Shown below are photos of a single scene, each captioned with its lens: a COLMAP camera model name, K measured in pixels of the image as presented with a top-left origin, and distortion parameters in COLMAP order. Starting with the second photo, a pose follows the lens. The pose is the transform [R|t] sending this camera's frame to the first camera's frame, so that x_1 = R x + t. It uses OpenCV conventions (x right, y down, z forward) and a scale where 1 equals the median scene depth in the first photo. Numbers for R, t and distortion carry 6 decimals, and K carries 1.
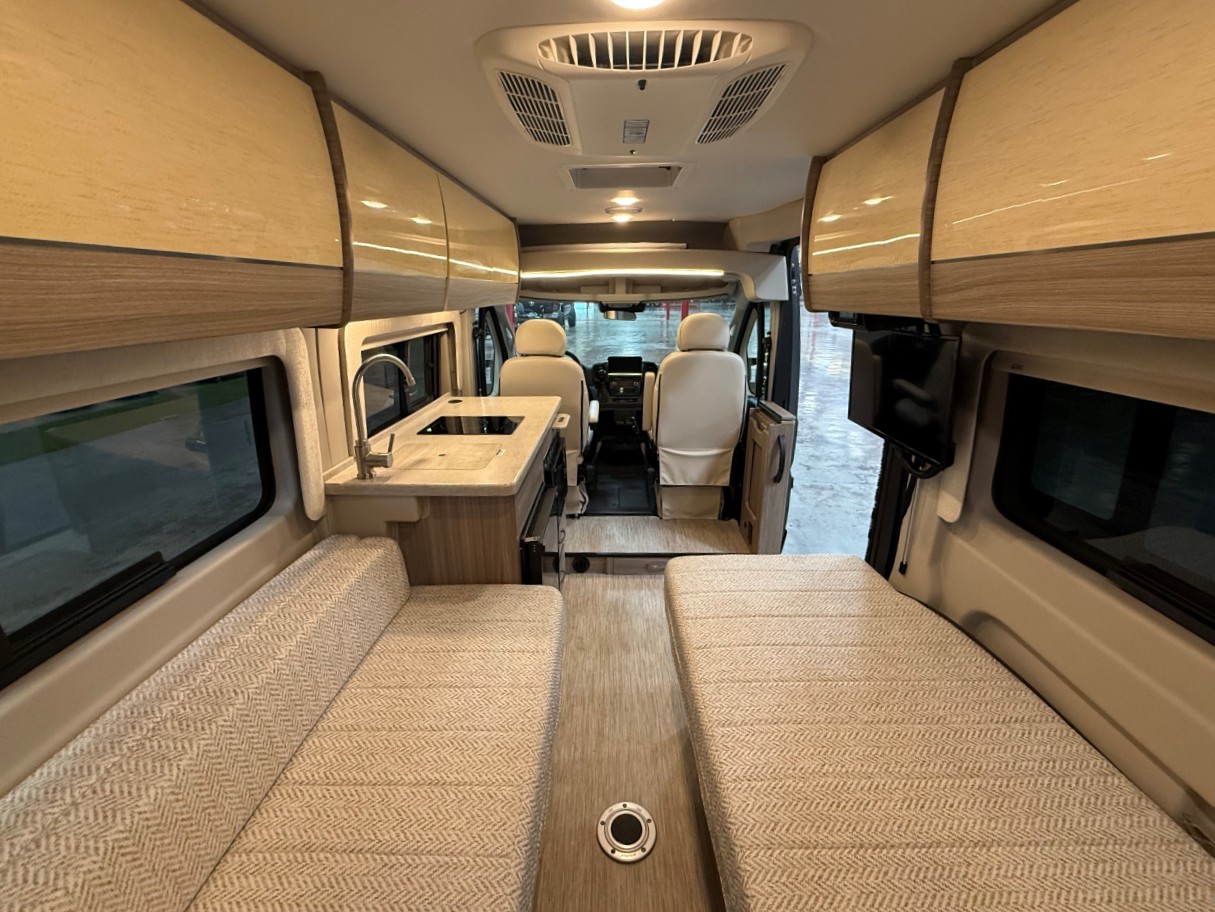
lens RADIAL K [[509.2, 0, 606.1], [0, 509.2, 457.3], [0, 0, 1]] dist [-0.016001, -0.000097]
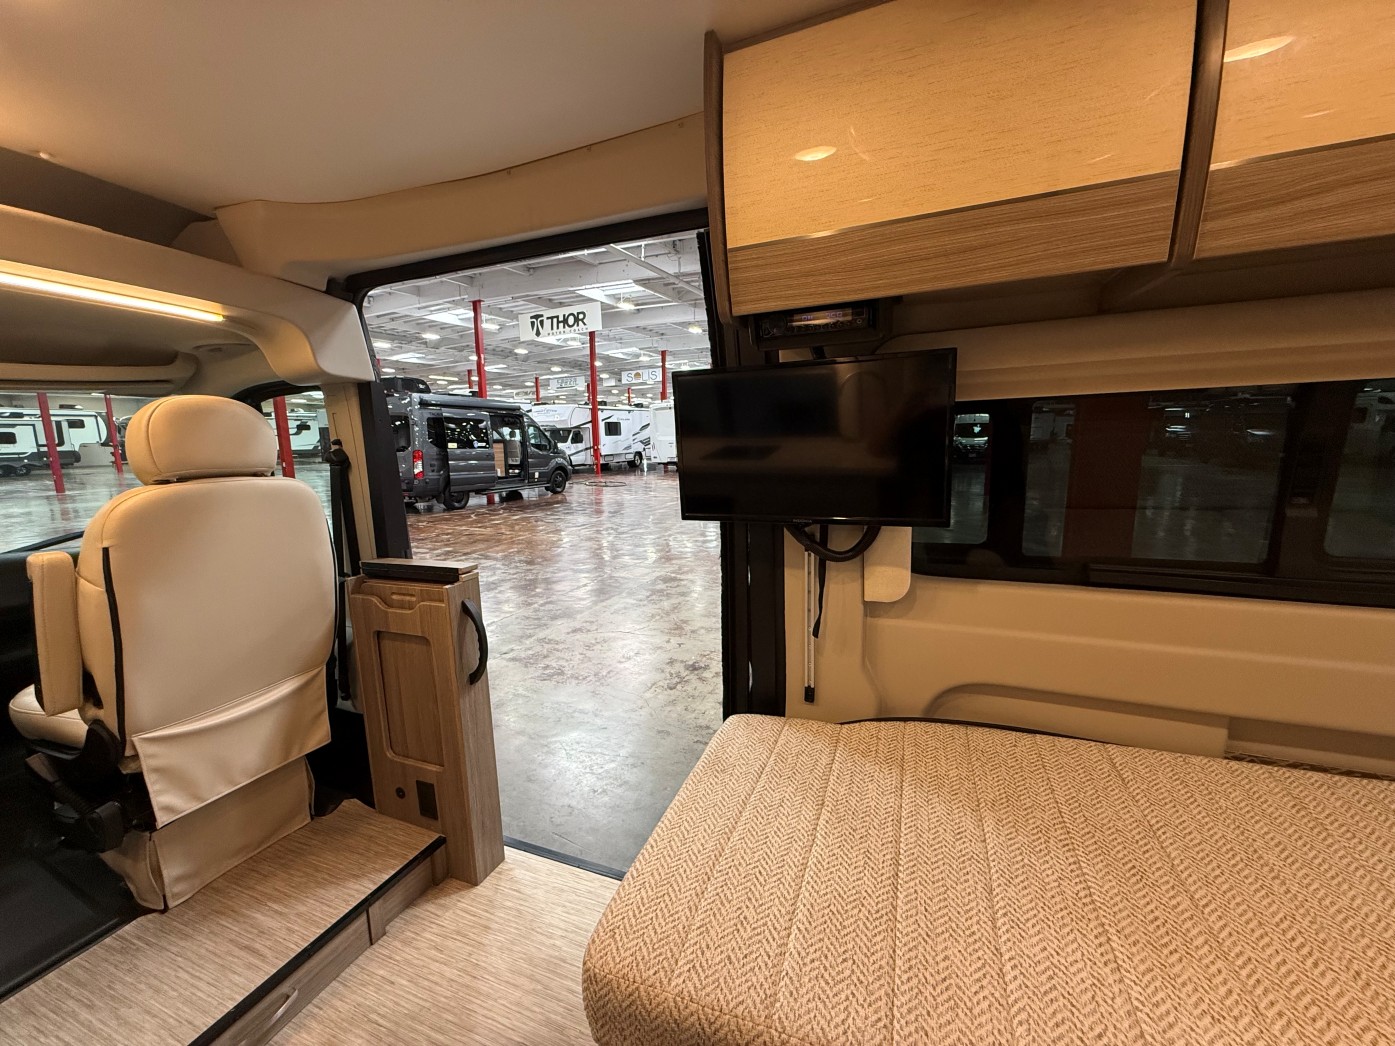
lens RADIAL K [[553.0, 0, 688.6], [0, 553.0, 524.7], [0, 0, 1]] dist [-0.000660, -0.001169]
pose [[0.363385, -0.144825, 0.920314, -0.098760], [0.313171, 0.949348, 0.025738, -0.049527], [-0.877425, 0.278863, 0.390334, 0.416894]]
